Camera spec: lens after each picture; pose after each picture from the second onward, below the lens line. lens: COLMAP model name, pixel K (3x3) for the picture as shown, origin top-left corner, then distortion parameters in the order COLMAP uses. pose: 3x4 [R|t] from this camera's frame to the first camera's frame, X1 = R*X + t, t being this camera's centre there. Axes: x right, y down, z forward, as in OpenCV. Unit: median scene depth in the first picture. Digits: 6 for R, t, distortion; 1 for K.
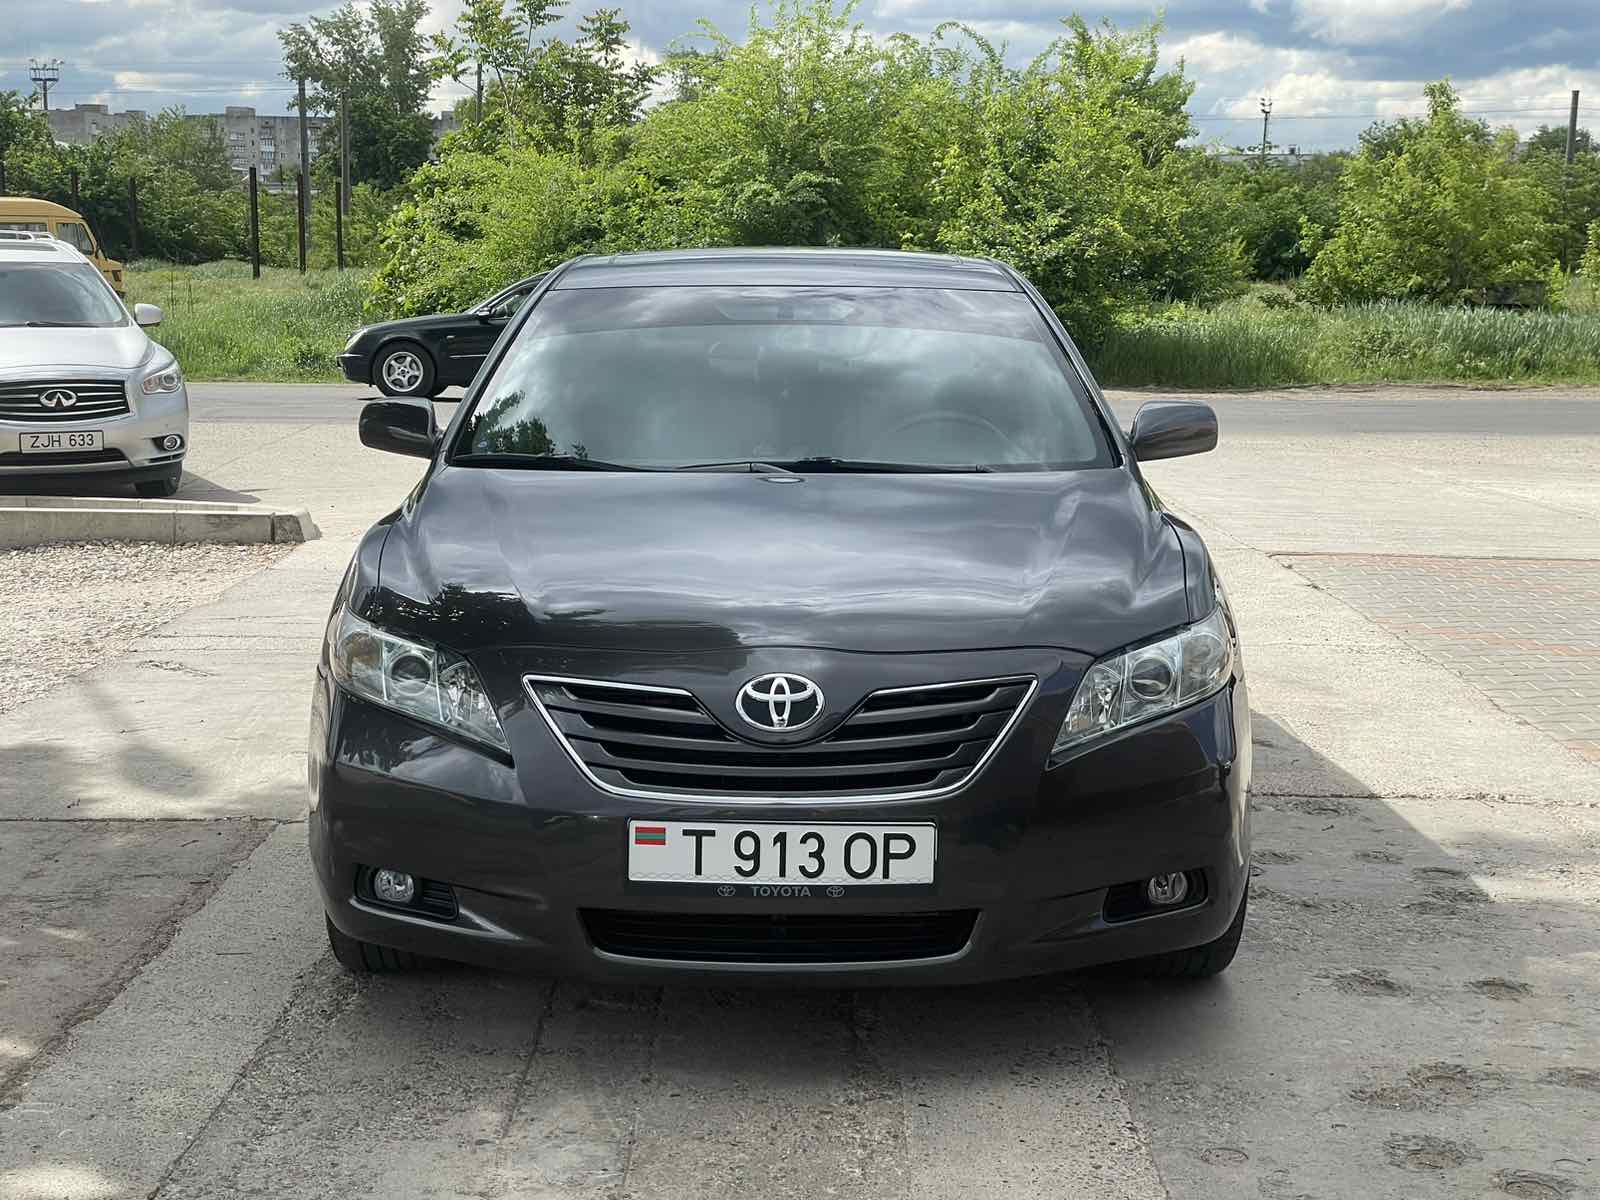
lens RADIAL K [[2364.3, 0, 761.0], [0, 2364.3, 612.8], [0, 0, 1]] dist [0.107562, 0.000000]
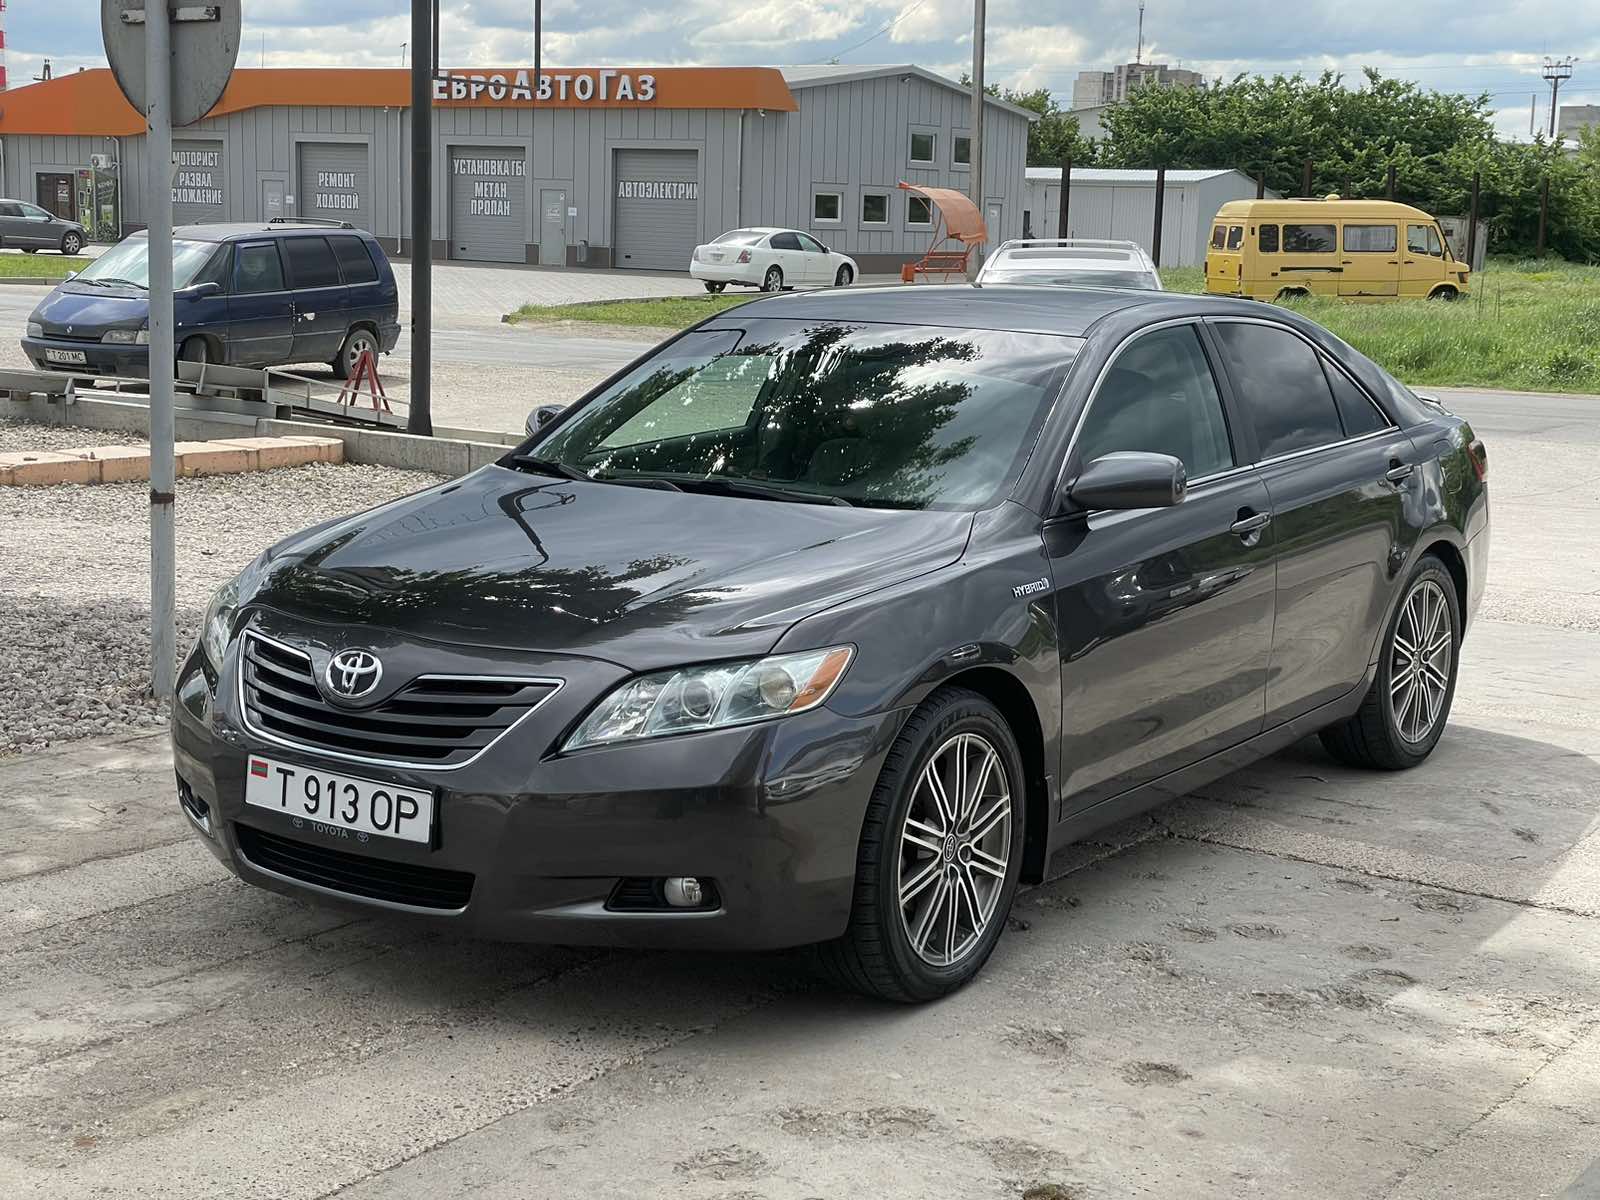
lens RADIAL K [[2364.3, 0, 800.7], [0, 2364.3, 603.9], [0, 0, 1]] dist [0.107562, 0.000000]
pose [[0.824106, 0.105248, -0.556572, 0.861139], [-0.106288, 0.993866, 0.030561, -0.057999], [0.556374, 0.033971, 0.830237, 0.130270]]
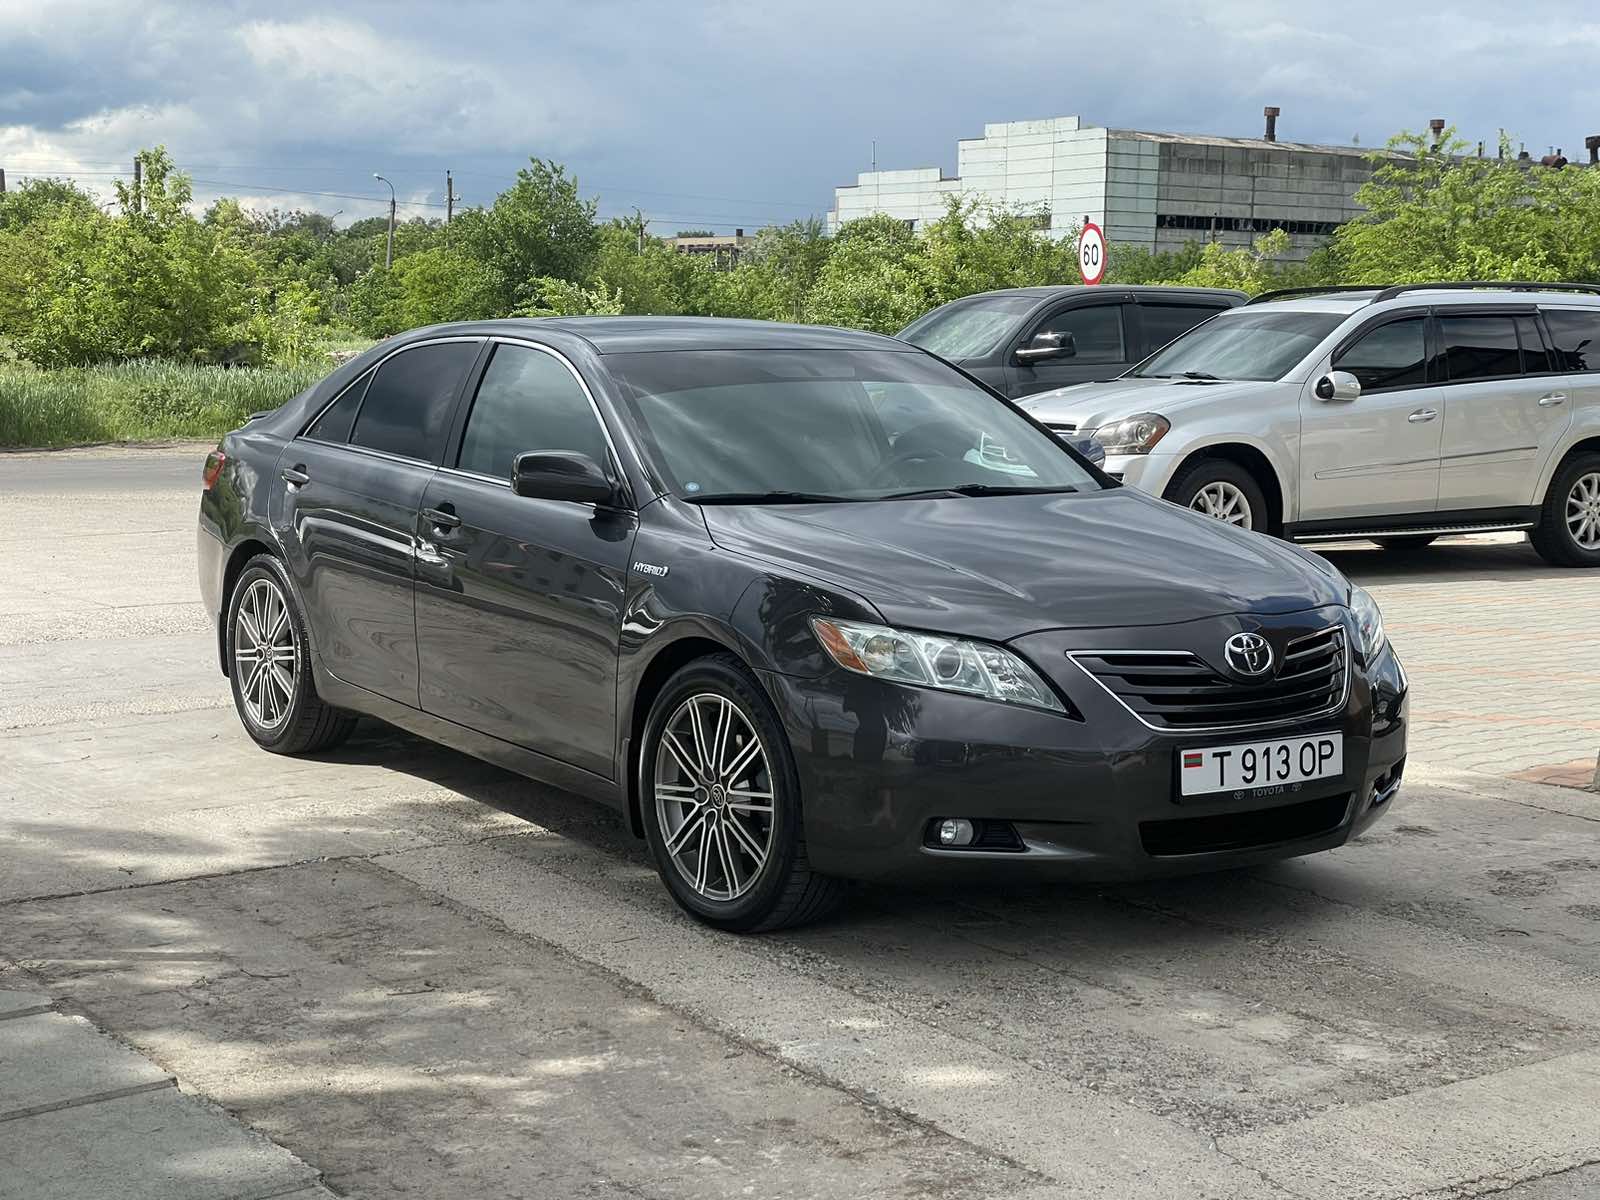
lens RADIAL K [[2364.3, 0, 791.4], [0, 2364.3, 594.8], [0, 0, 1]] dist [0.107562, 0.000000]
pose [[0.824074, -0.063552, 0.562906, -0.981026], [0.081319, 0.996667, -0.006524, -0.008551], [-0.560615, 0.051151, 0.826495, 0.016185]]
